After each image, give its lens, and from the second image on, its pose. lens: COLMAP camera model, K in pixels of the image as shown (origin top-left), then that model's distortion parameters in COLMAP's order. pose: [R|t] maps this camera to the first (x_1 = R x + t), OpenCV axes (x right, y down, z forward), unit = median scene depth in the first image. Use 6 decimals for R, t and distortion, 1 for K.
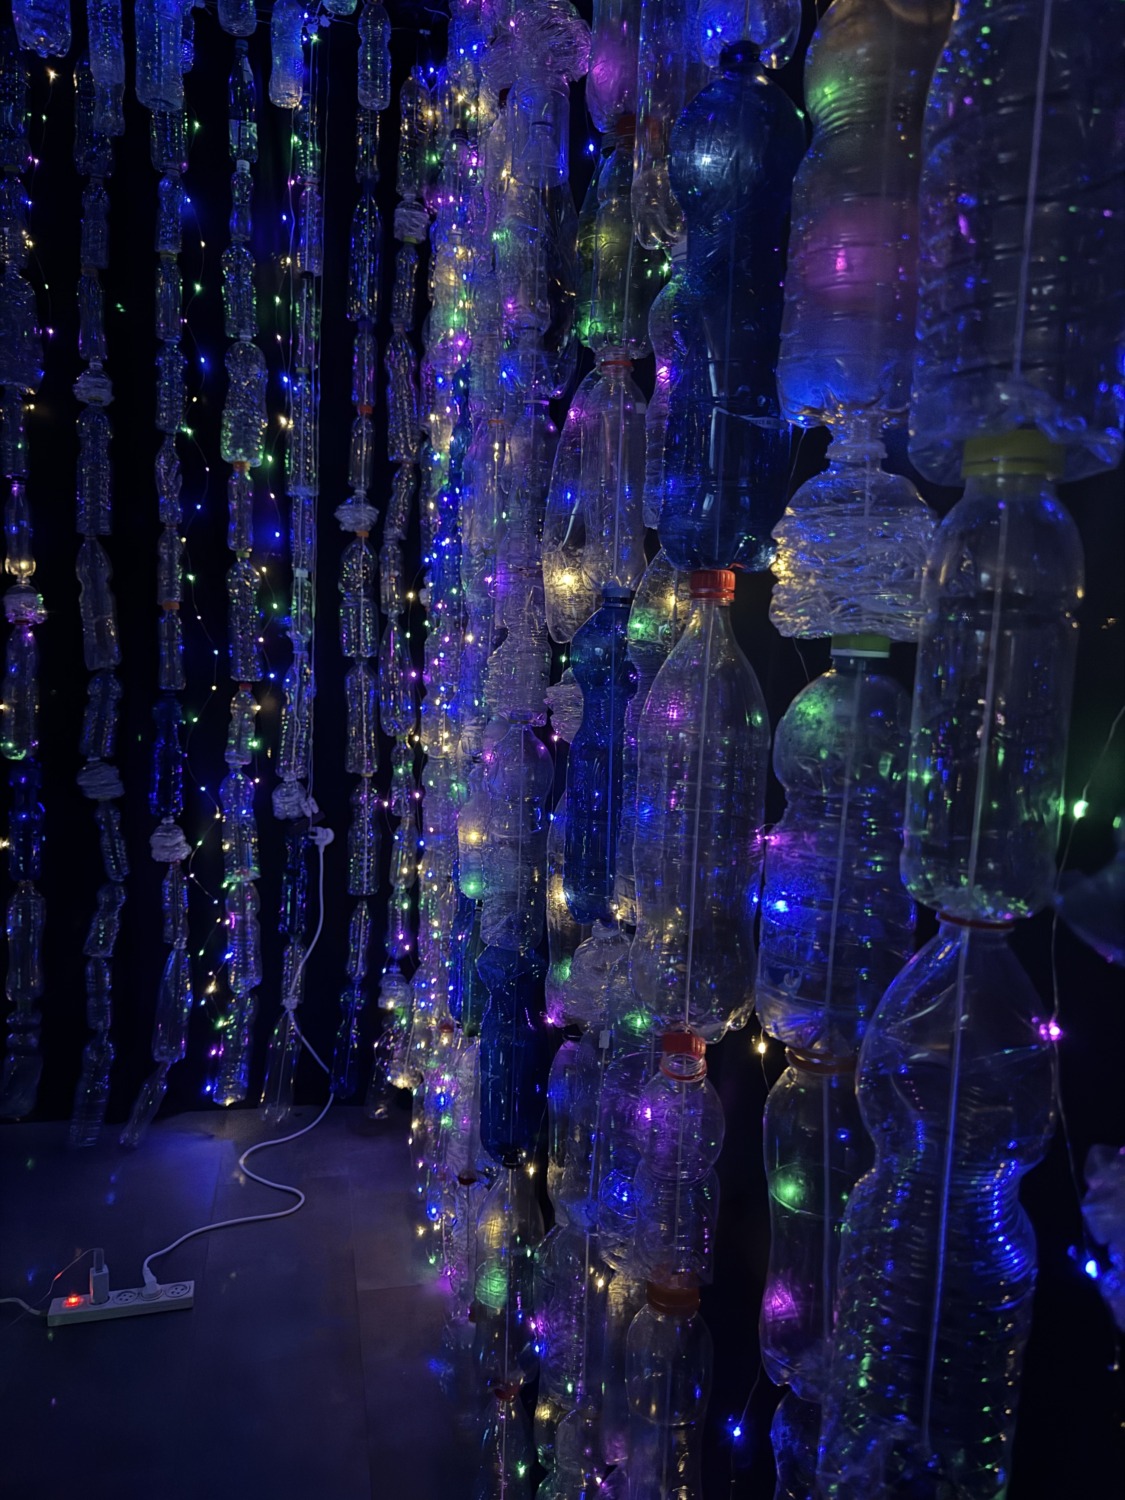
lens RADIAL K [[1032.2, 0, 566.3], [0, 1032.2, 753.5], [0, 0, 1]] dist [0.009020, -0.001237]
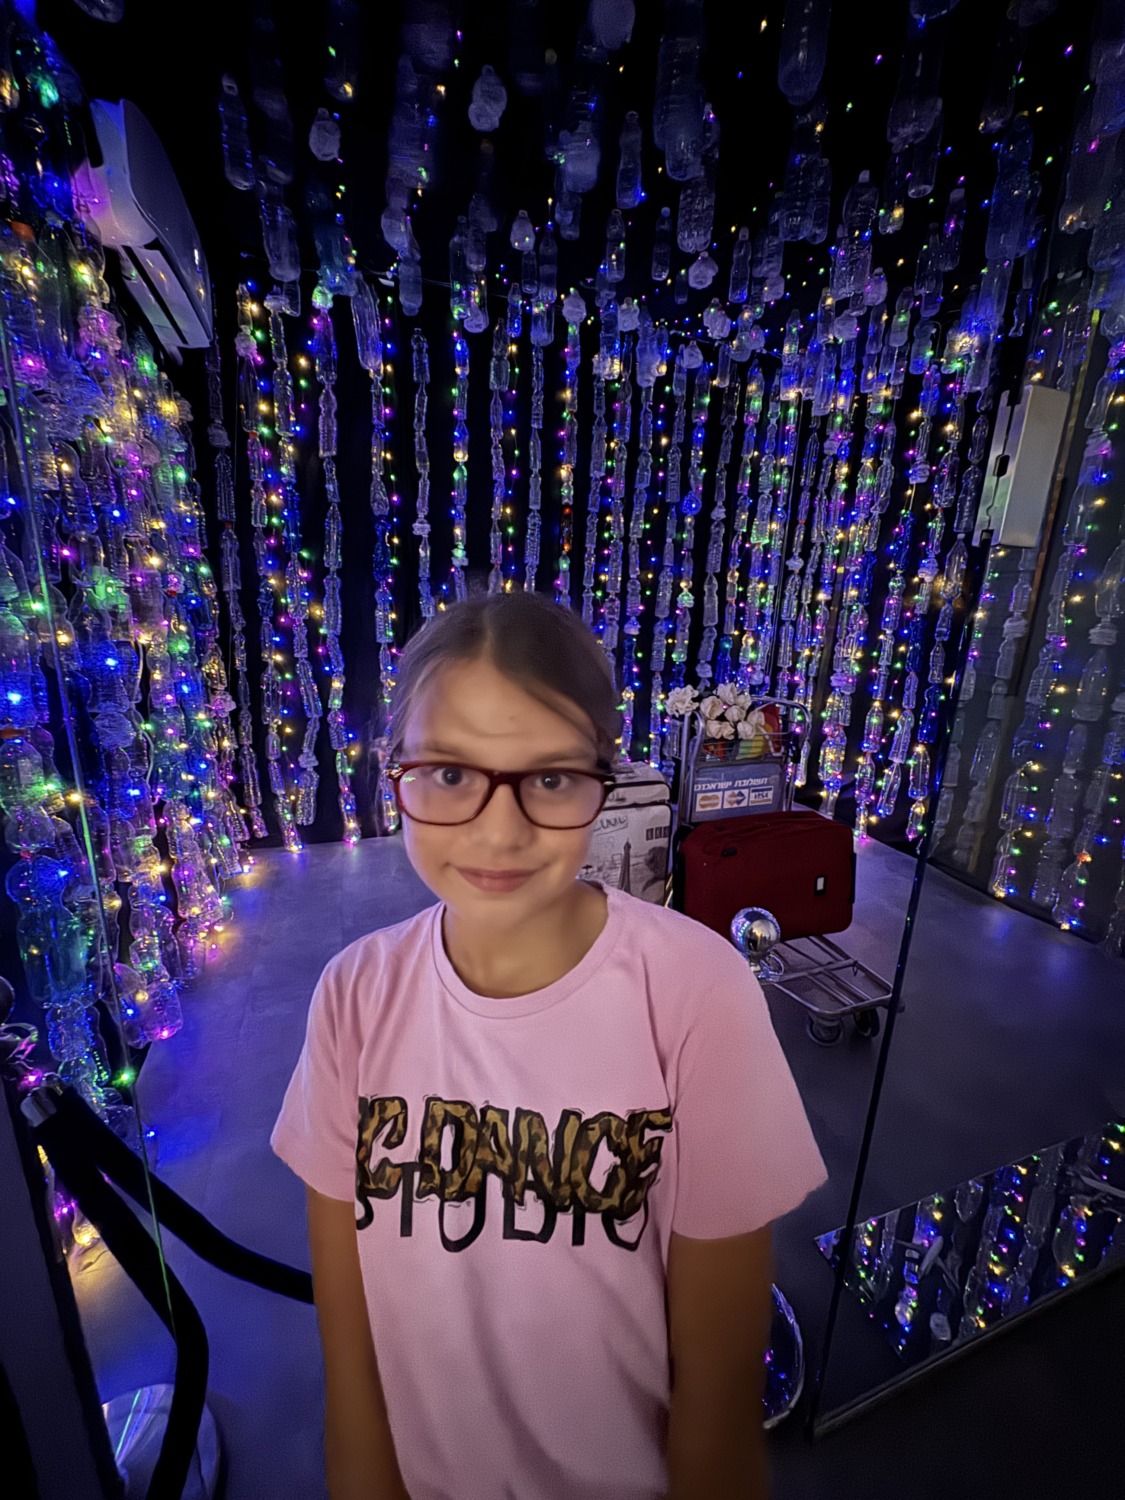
lens RADIAL K [[608.8, 0, 558.6], [0, 608.8, 749.4], [0, 0, 1]] dist [-0.003588, -0.000183]
pose [[0.992488, -0.025789, 0.119594, -0.970138], [0.010752, 0.992135, 0.124709, 0.030051], [-0.121869, -0.122486, 0.984959, -0.459171]]
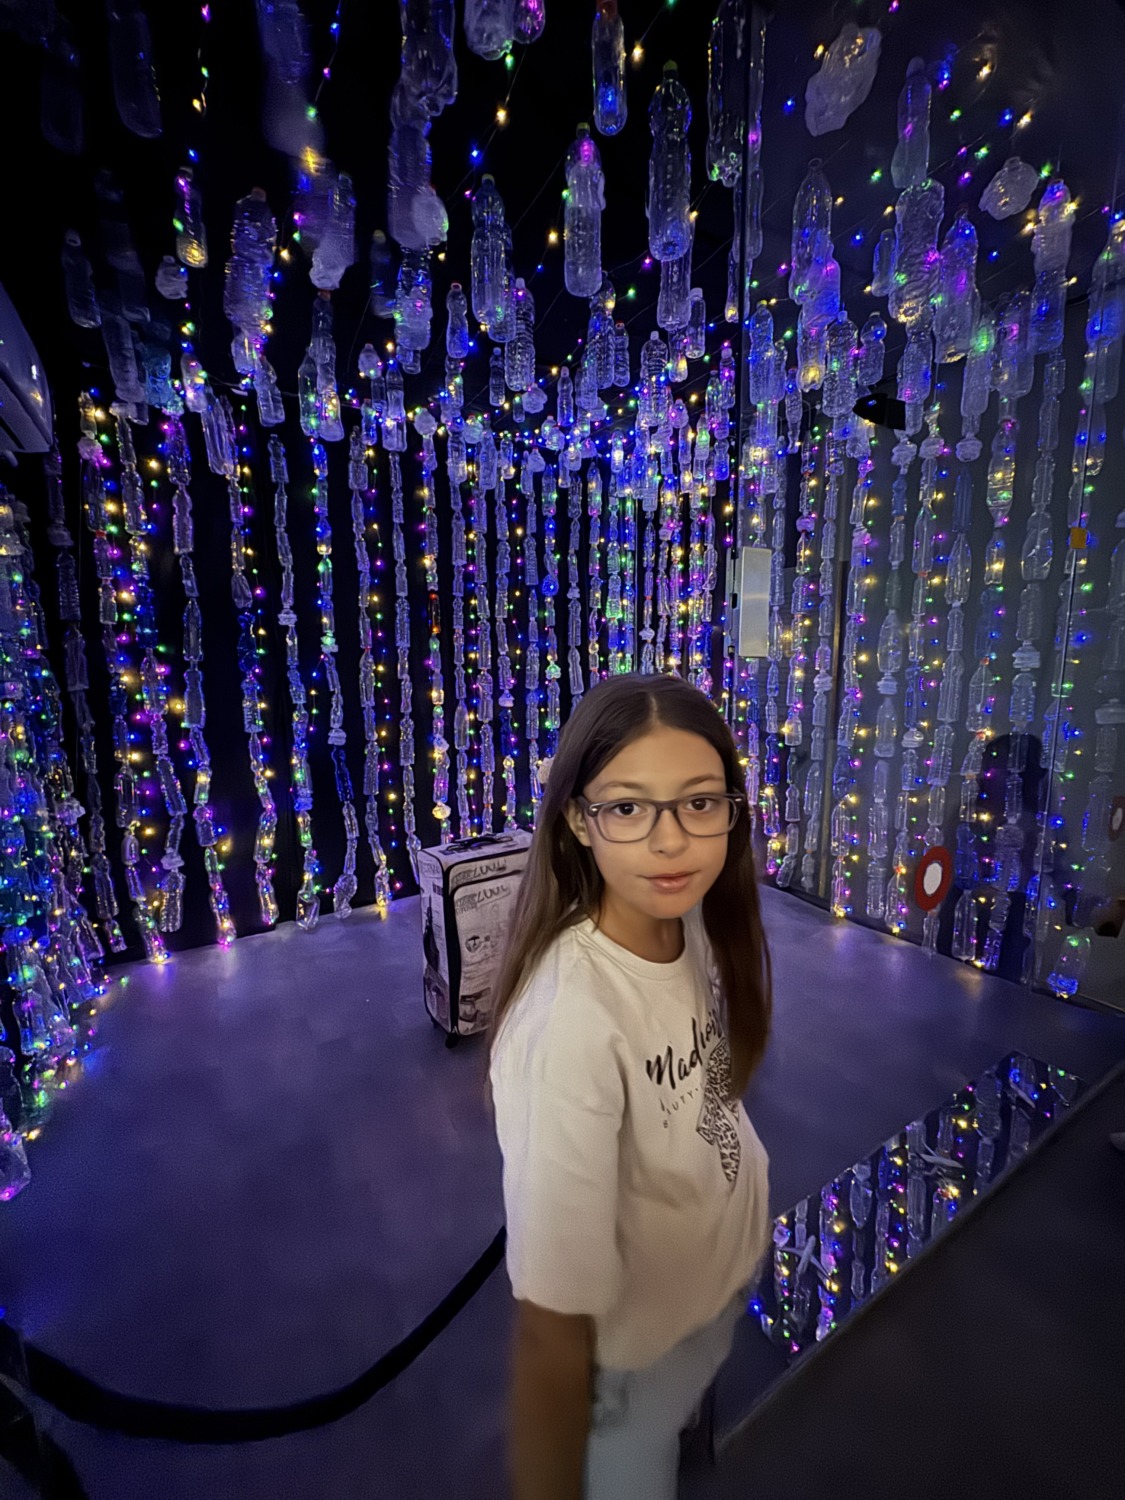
lens RADIAL K [[608.8, 0, 566.1], [0, 608.8, 746.2], [0, 0, 1]] dist [-0.003588, -0.000183]
pose [[0.947372, -0.087348, 0.307989, -0.953354], [0.082664, 0.996177, 0.028252, 0.010658], [-0.309280, -0.001306, 0.950970, -0.520050]]
